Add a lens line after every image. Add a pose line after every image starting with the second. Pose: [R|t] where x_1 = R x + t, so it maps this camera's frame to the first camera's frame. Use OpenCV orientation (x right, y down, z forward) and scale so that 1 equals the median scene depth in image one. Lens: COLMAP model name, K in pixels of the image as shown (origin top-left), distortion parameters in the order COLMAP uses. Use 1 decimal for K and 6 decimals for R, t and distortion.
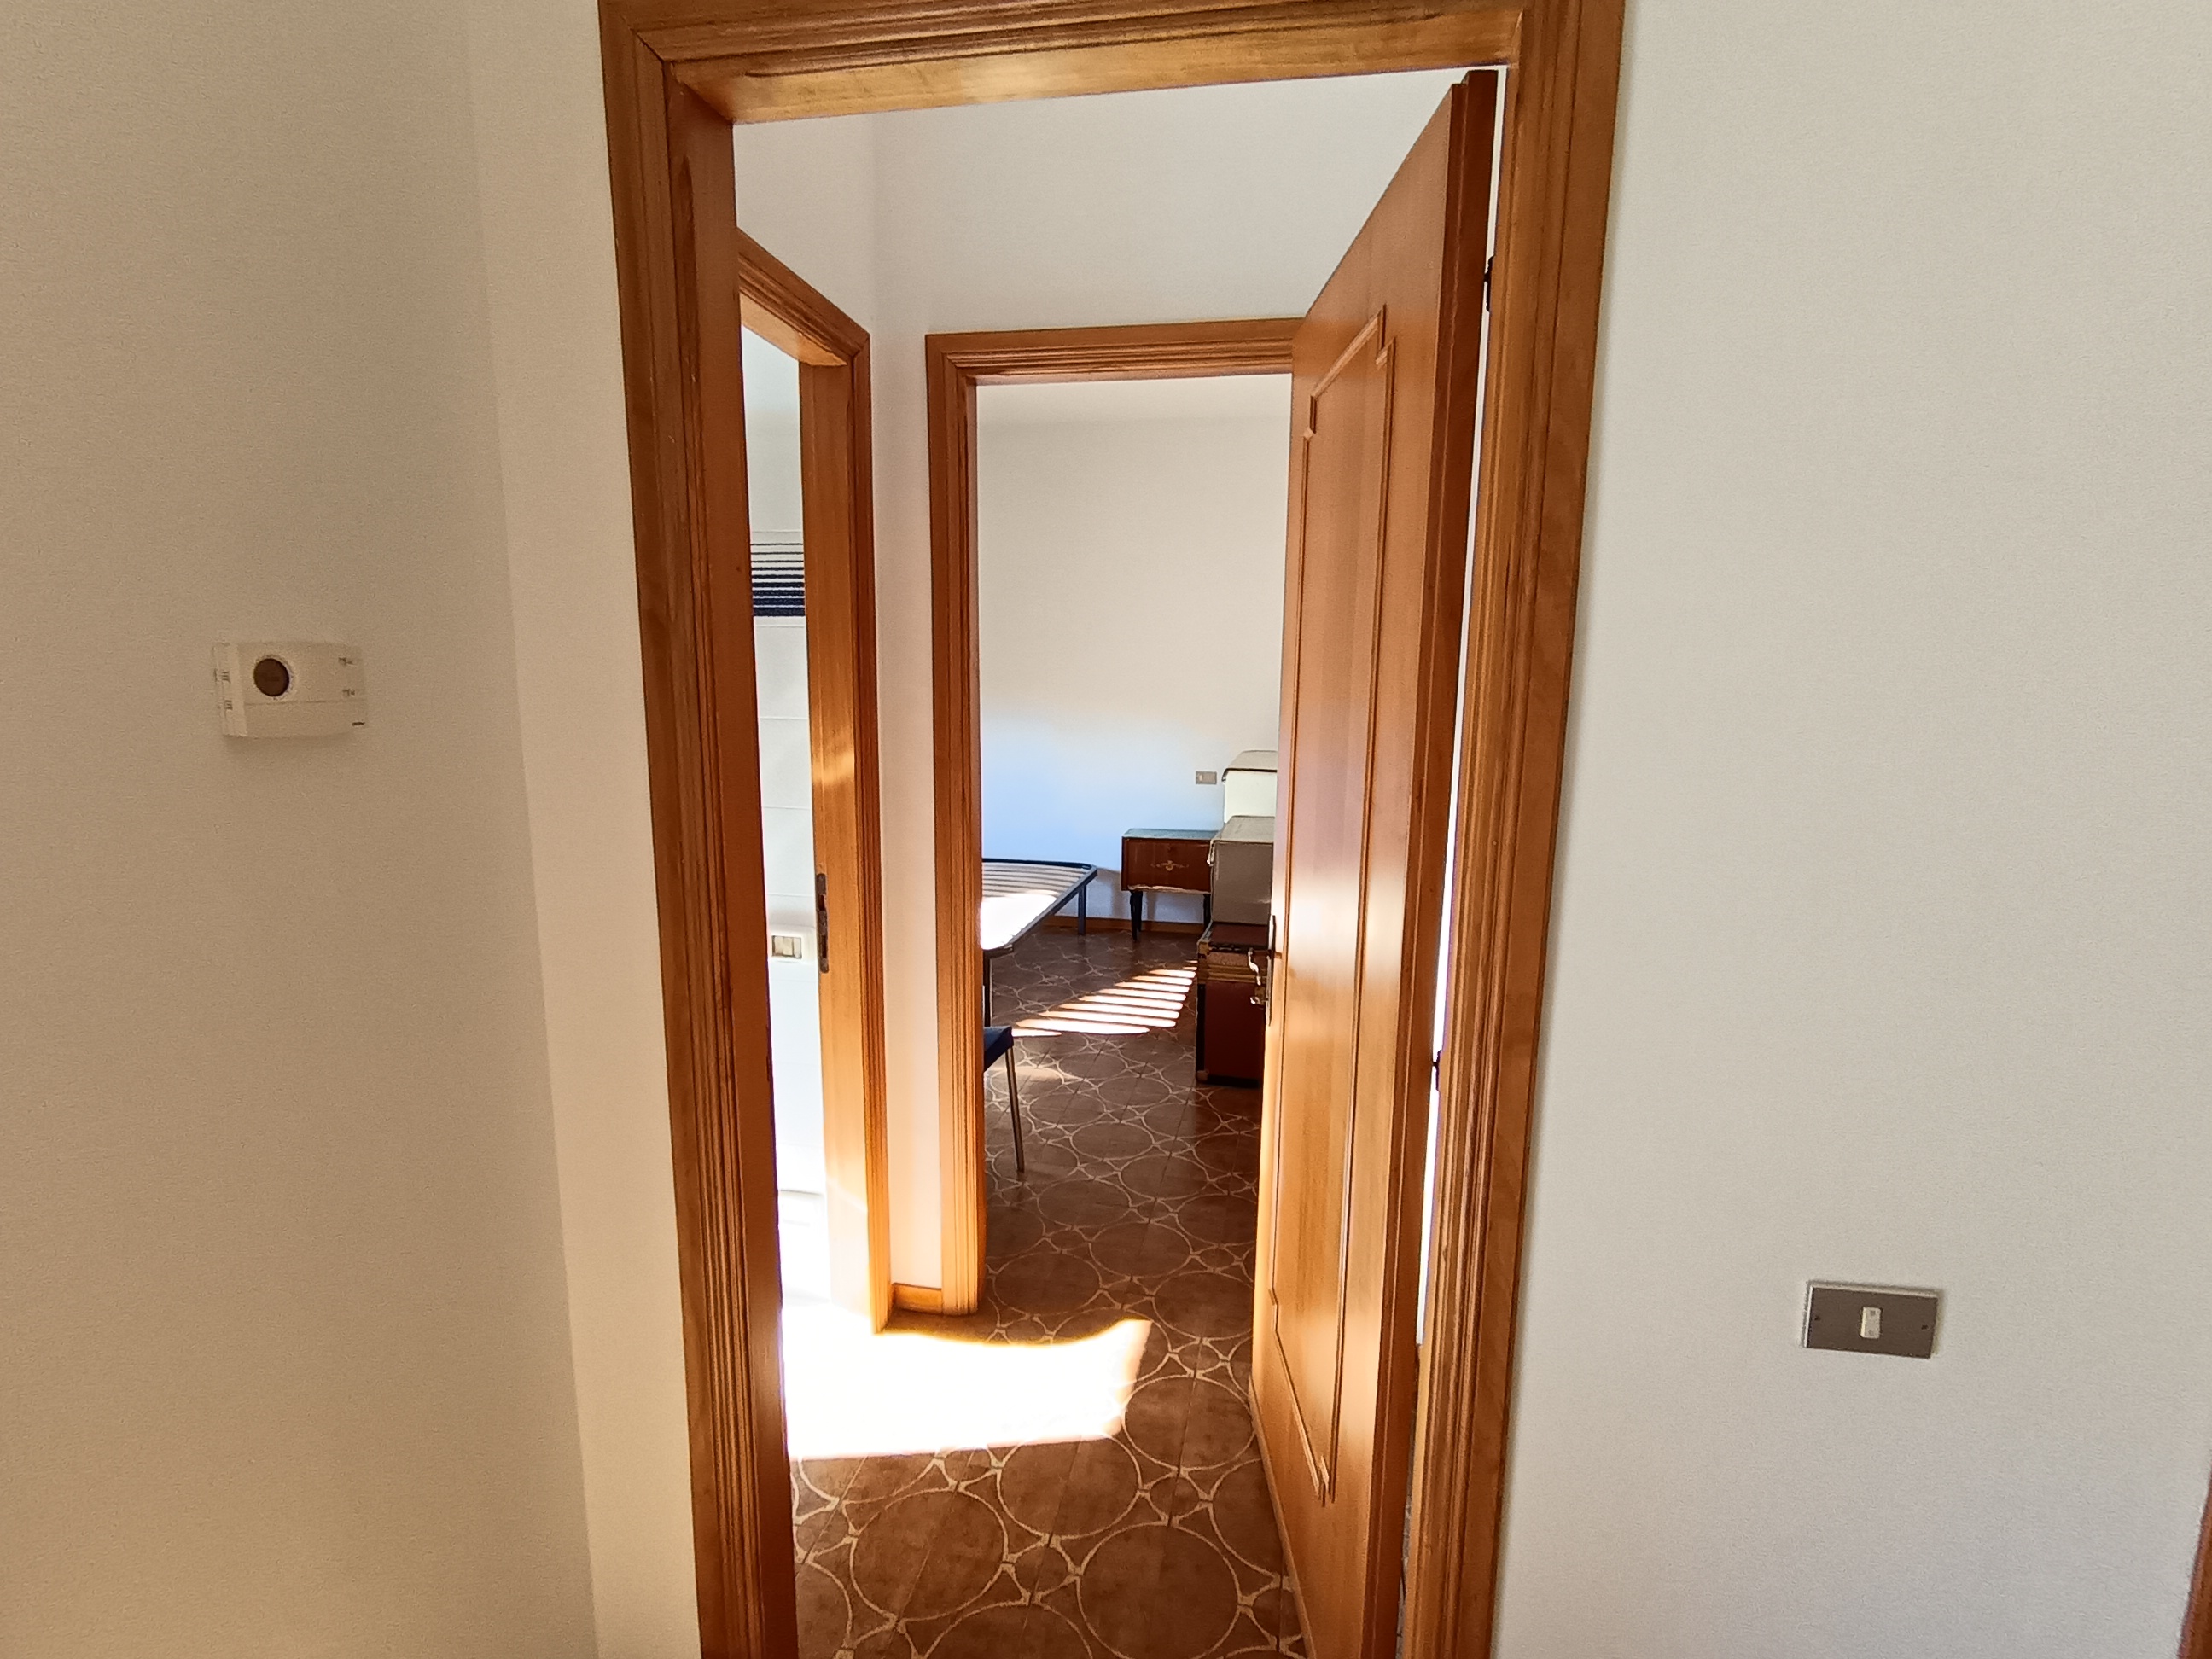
lens RADIAL K [[1032.1, 0, 1109.0], [0, 1032.1, 833.9], [0, 0, 1]] dist [-0.003294, -0.000917]
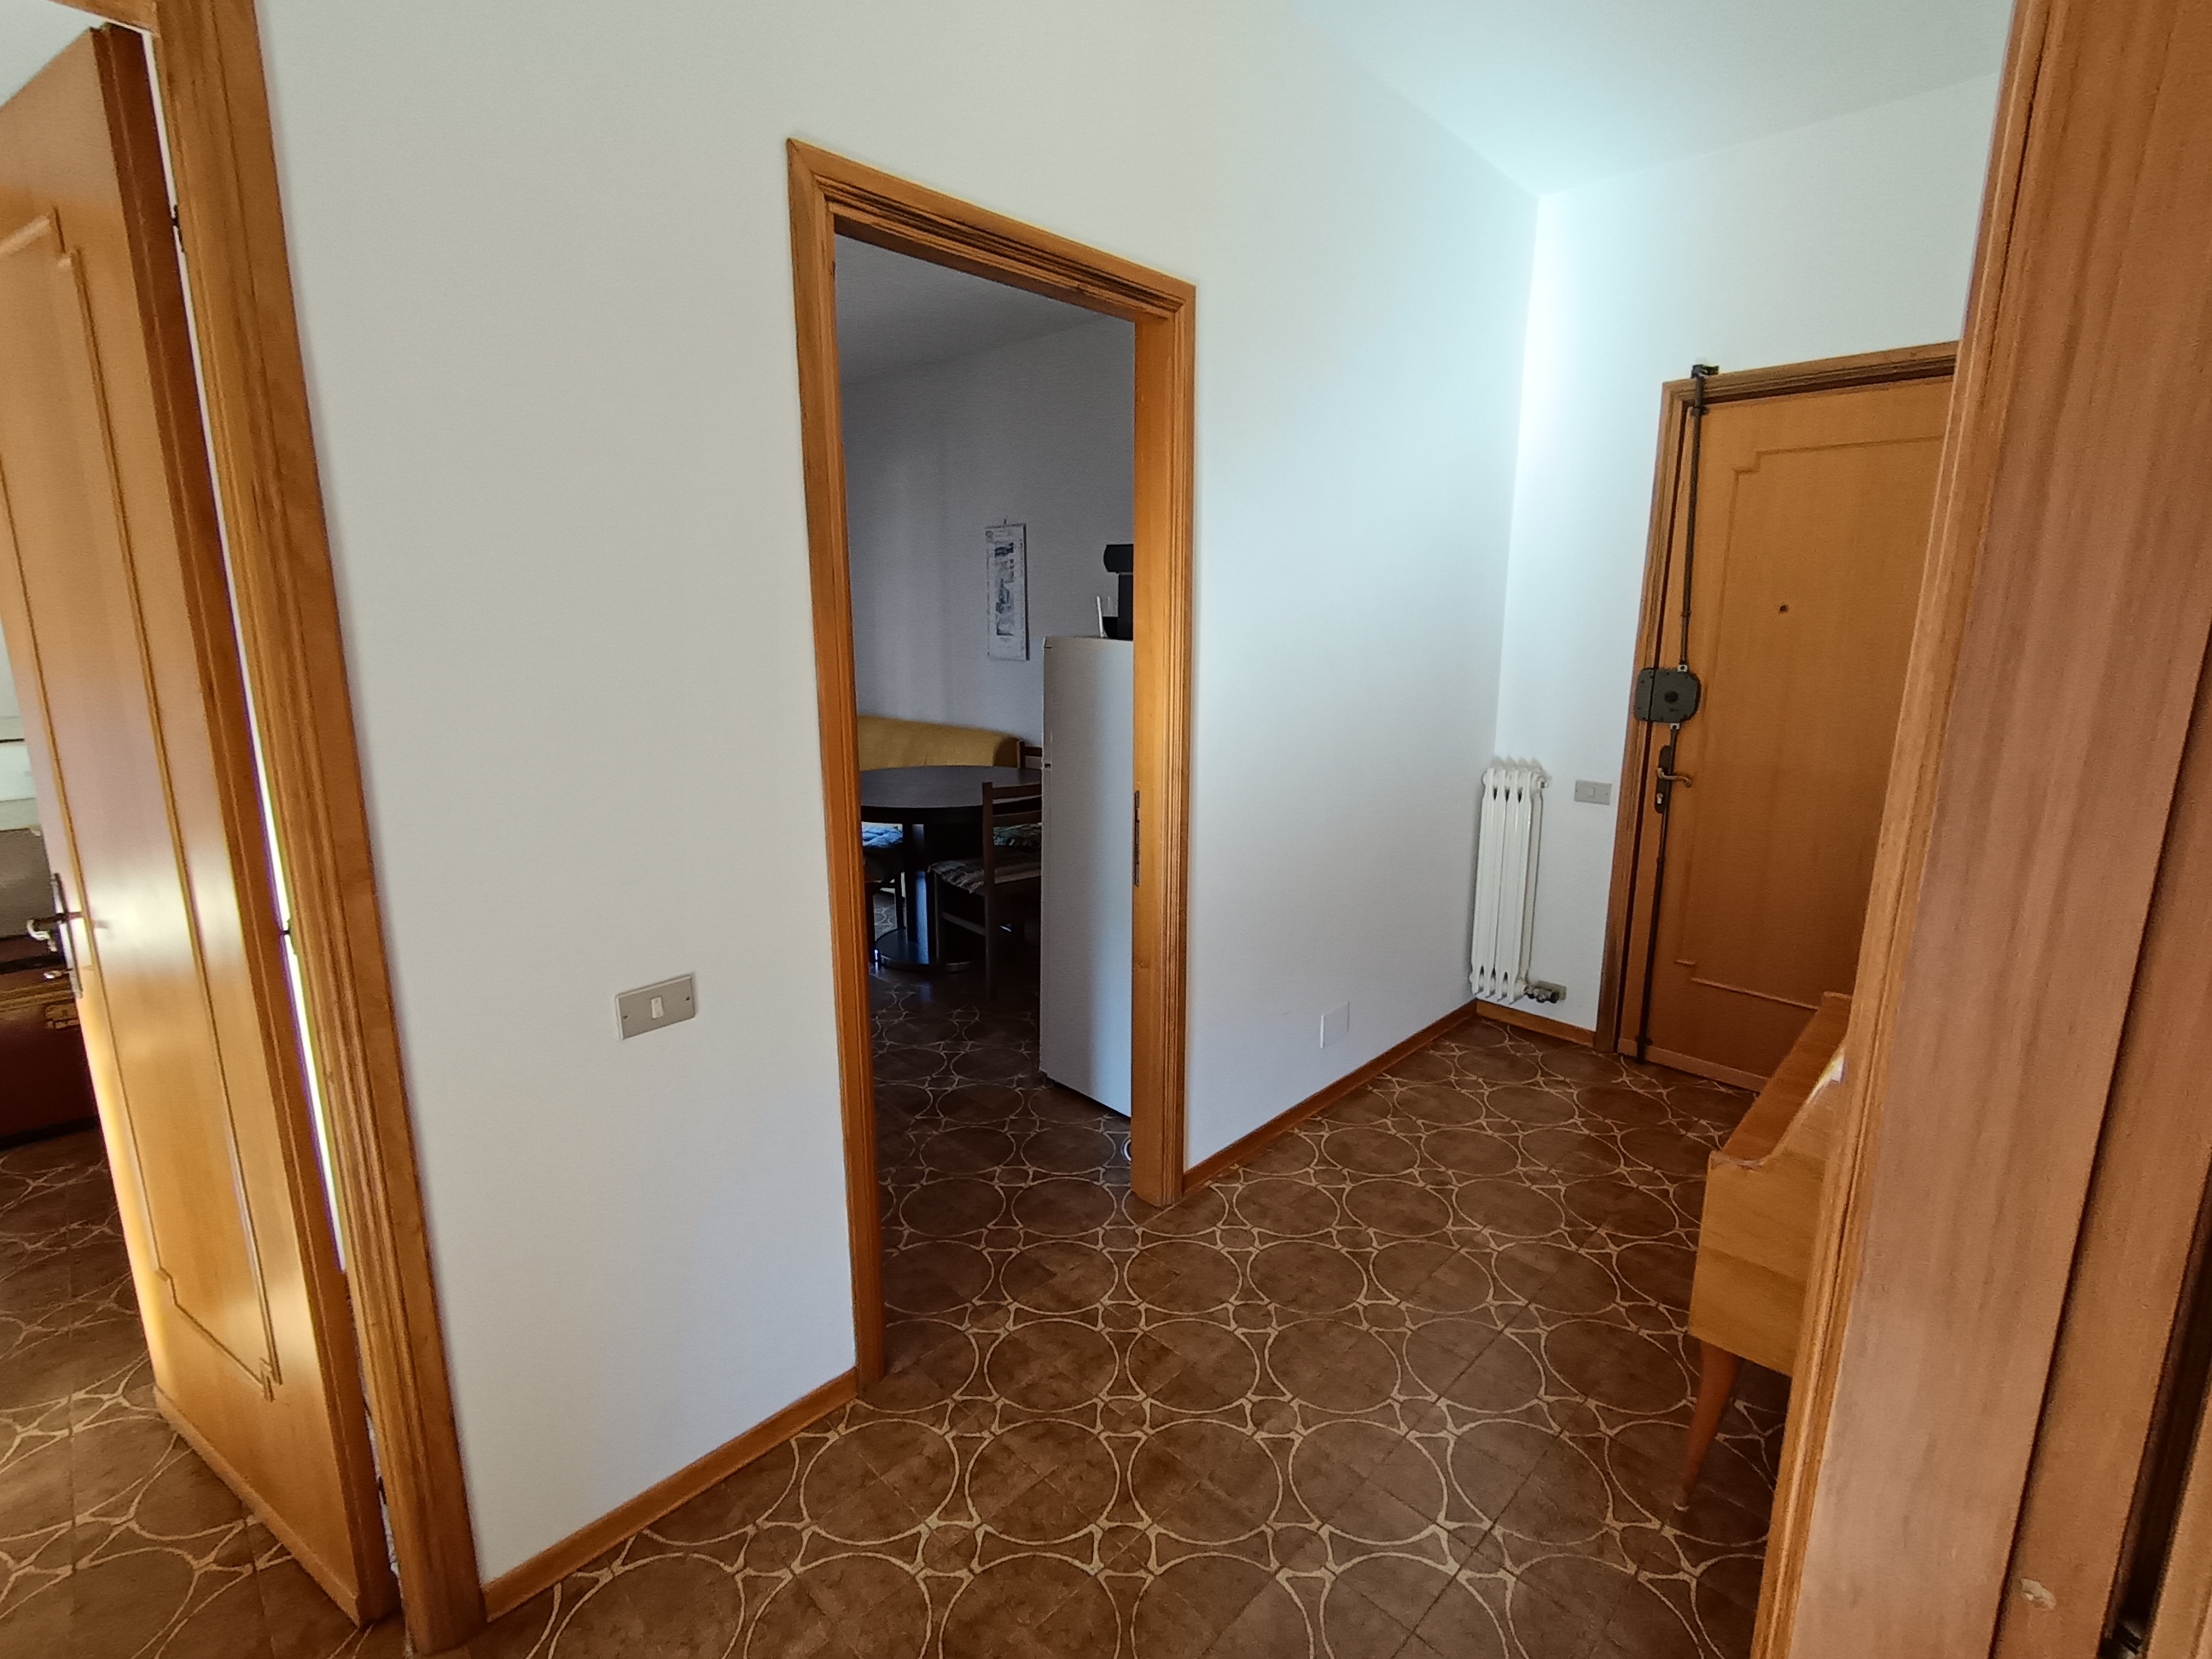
lens RADIAL K [[1032.1, 0, 1105.2], [0, 1032.1, 828.6], [0, 0, 1]] dist [-0.003294, -0.000917]
pose [[0.553715, -0.177330, 0.813606, -0.088411], [0.132250, 0.983388, 0.124329, 0.094758], [-0.822137, 0.038756, 0.567968, -0.393151]]
